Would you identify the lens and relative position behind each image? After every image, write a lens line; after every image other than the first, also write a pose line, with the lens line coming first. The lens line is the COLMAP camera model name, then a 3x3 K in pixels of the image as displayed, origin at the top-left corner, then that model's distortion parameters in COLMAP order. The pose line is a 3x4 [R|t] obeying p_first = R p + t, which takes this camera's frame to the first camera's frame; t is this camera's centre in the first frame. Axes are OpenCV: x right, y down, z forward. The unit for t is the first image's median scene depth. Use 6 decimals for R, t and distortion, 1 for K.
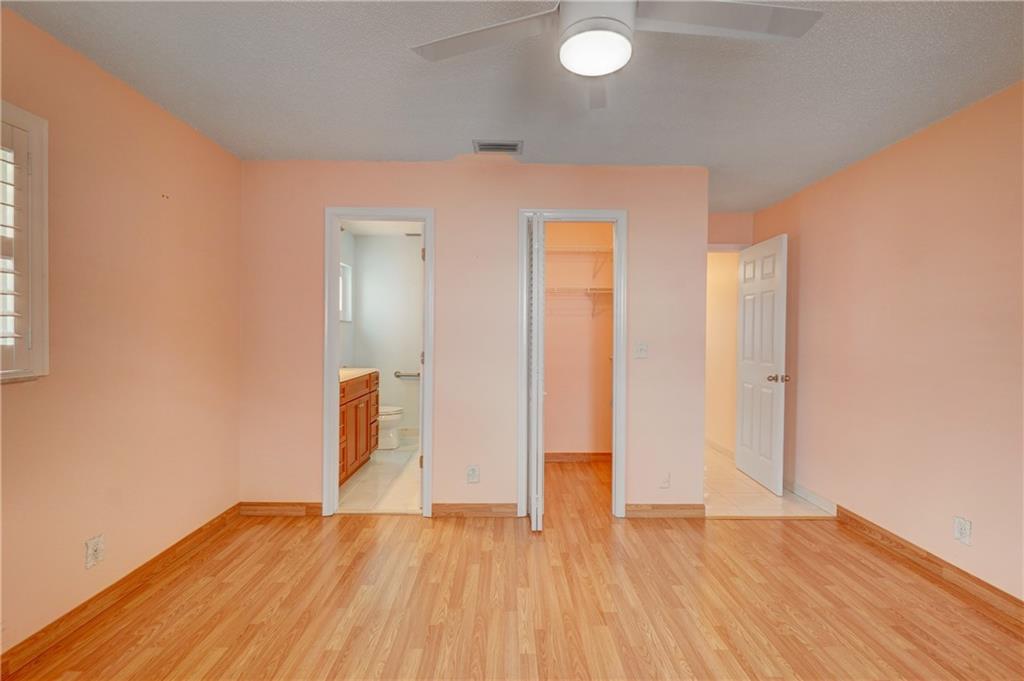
lens RADIAL K [[454.8, 0, 507.5], [0, 454.8, 335.5], [0, 0, 1]] dist [-0.003734, -0.000452]
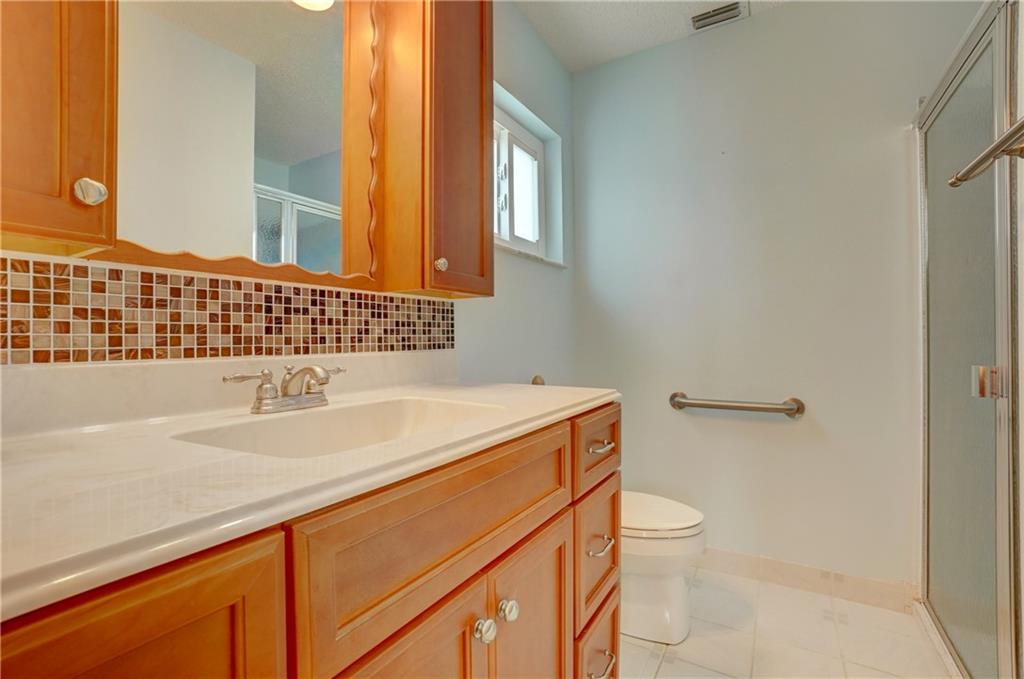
lens RADIAL K [[458.6, 0, 508.2], [0, 458.6, 335.8], [0, 0, 1]] dist [-0.081076, 0.027229]
pose [[0.850033, -0.010664, -0.526622, -0.294763], [0.003508, 0.999887, -0.014586, 0.066788], [0.526719, 0.010552, 0.849974, 1.089656]]
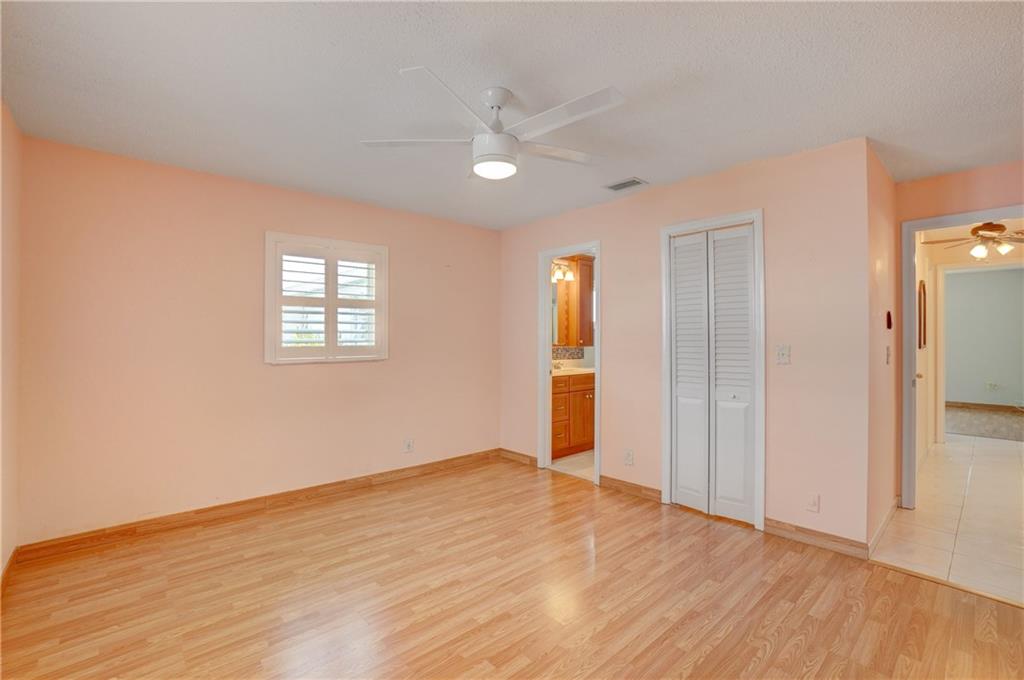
lens RADIAL K [[458.6, 0, 508.2], [0, 458.6, 336.3], [0, 0, 1]] dist [-0.081076, 0.027229]
pose [[0.662090, -0.008099, -0.749380, 0.616364], [0.003502, 0.999964, -0.007713, -0.004646], [0.749416, 0.002483, 0.662095, -0.021267]]
